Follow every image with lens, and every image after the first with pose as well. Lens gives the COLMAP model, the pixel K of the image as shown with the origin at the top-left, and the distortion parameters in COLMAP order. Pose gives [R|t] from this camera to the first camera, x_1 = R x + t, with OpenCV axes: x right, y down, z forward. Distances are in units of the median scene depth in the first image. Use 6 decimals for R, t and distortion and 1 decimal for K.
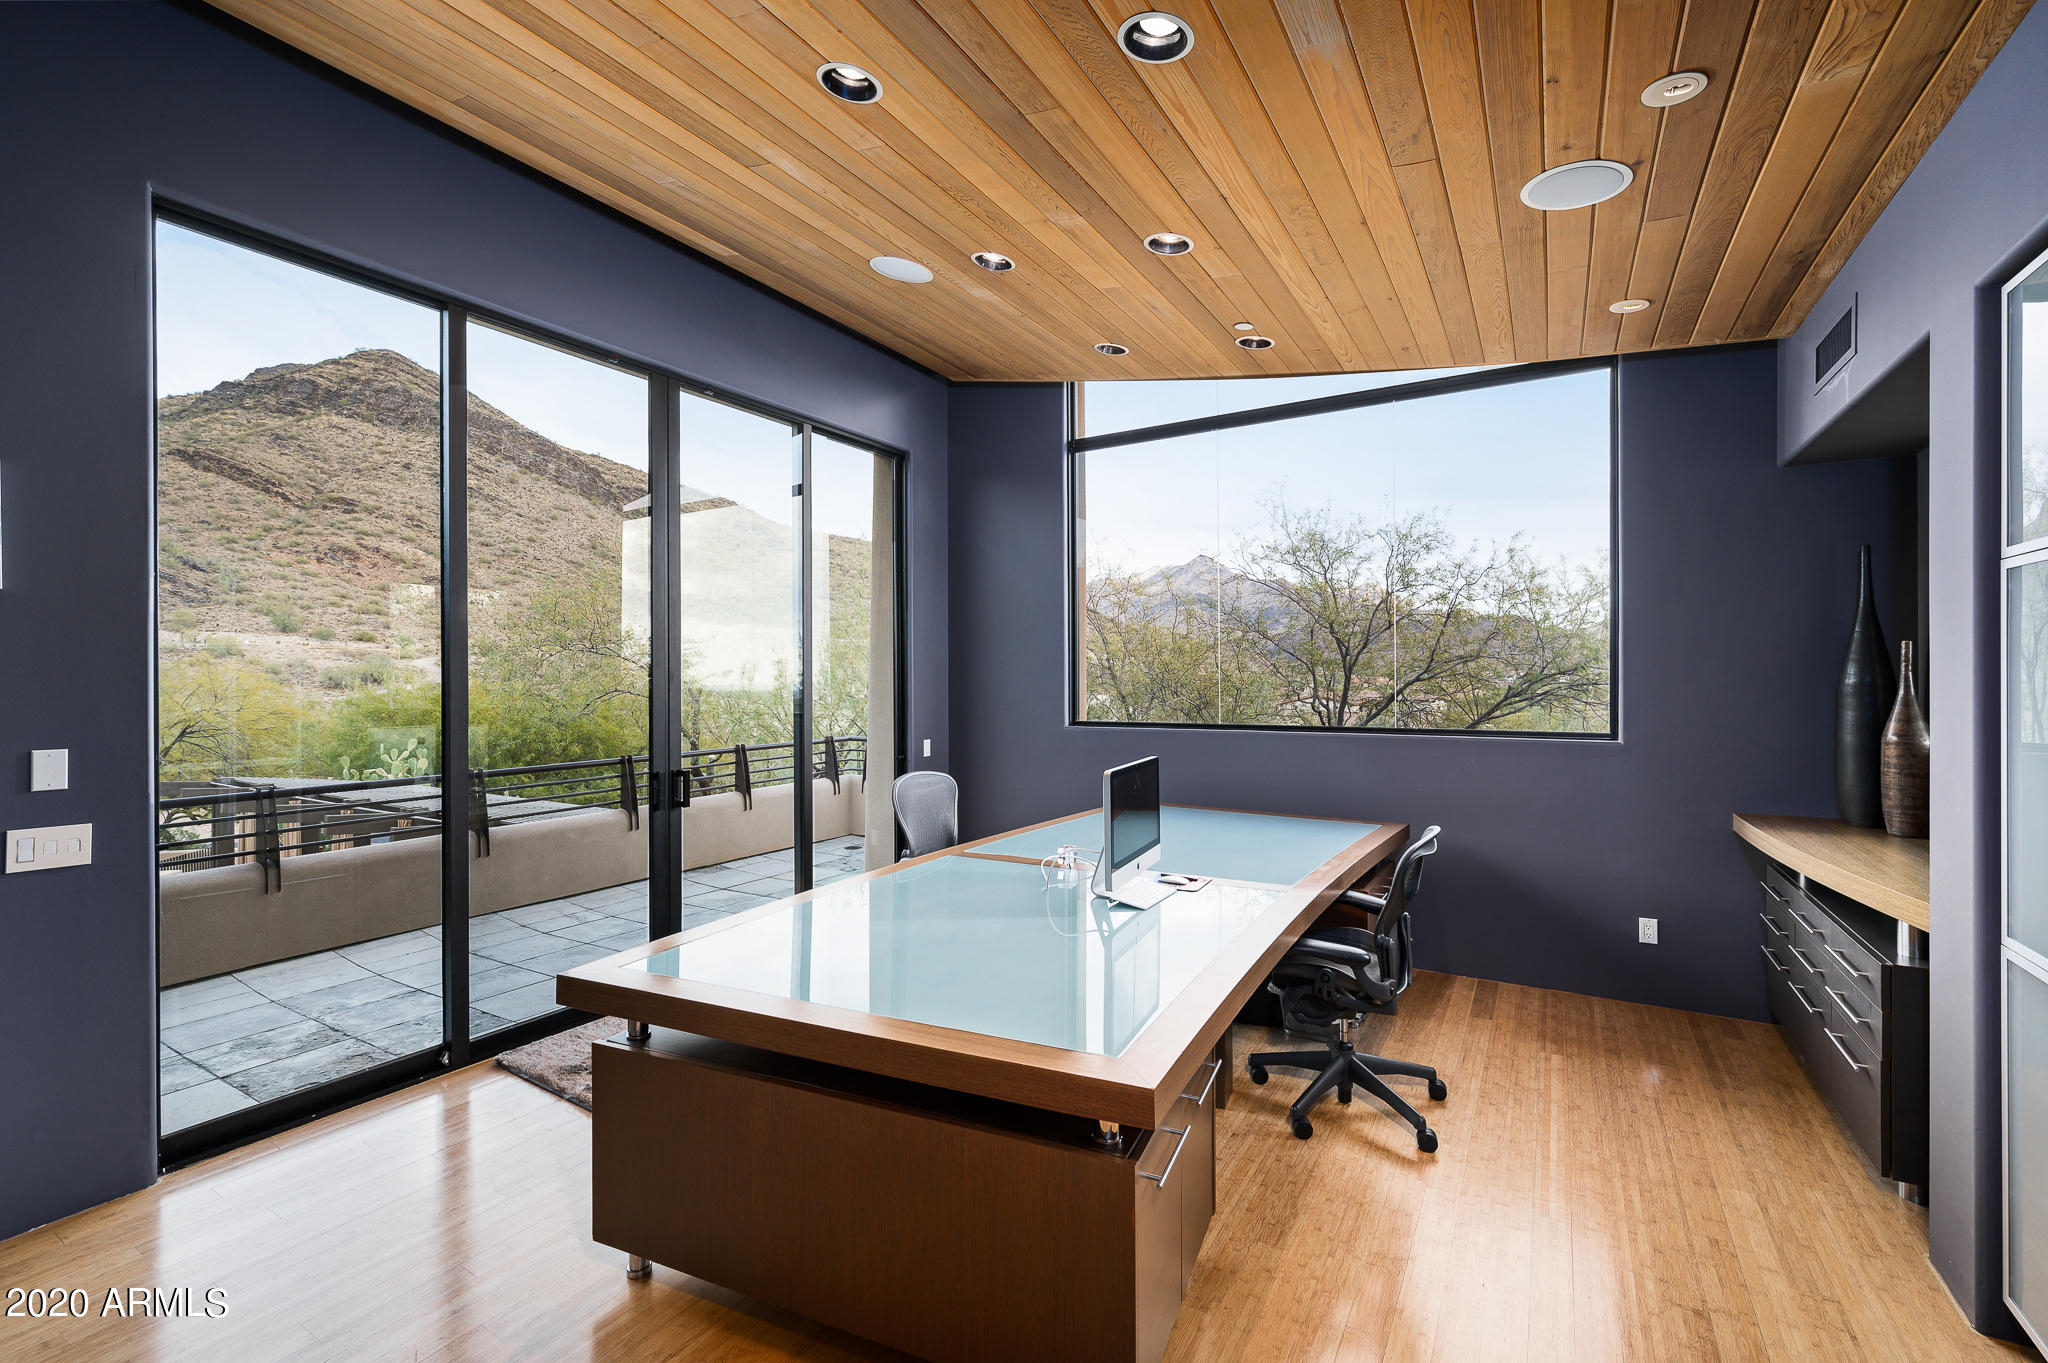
lens RADIAL K [[870.9, 0, 1017.9], [0, 870.9, 678.7], [0, 0, 1]] dist [-0.011886, 0.000002]
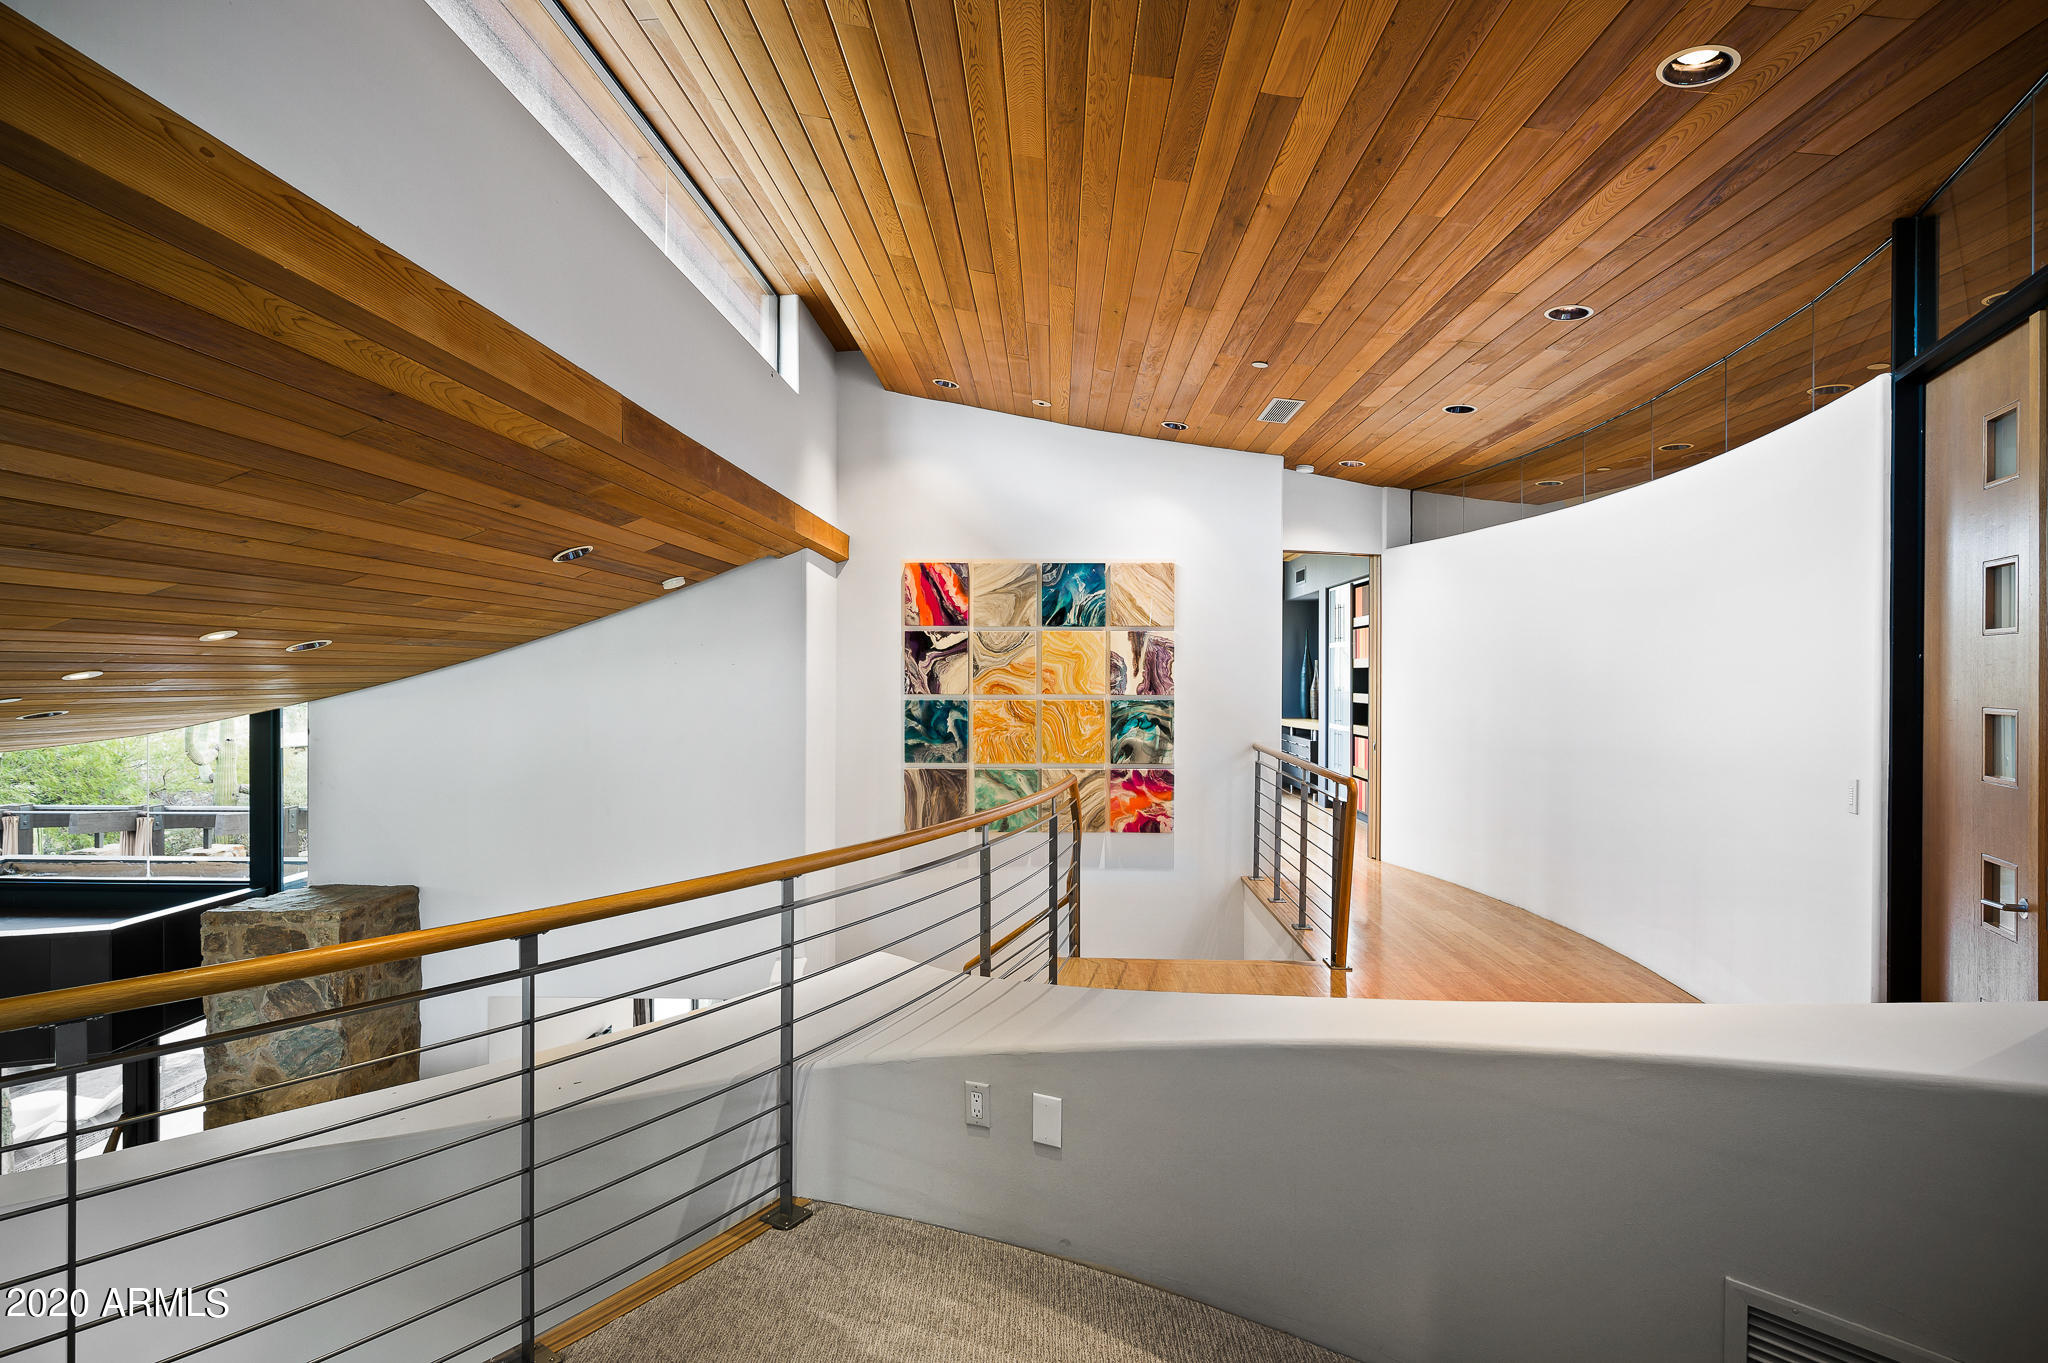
lens RADIAL K [[1052.4, 0, 1022.6], [0, 1052.4, 674.4], [0, 0, 1]] dist [0.001911, -0.000818]
pose [[0.870825, -0.002120, 0.491589, -0.094754], [0.003267, 0.999994, -0.001473, 0.000518], [-0.491583, 0.002889, 0.870826, -0.096291]]
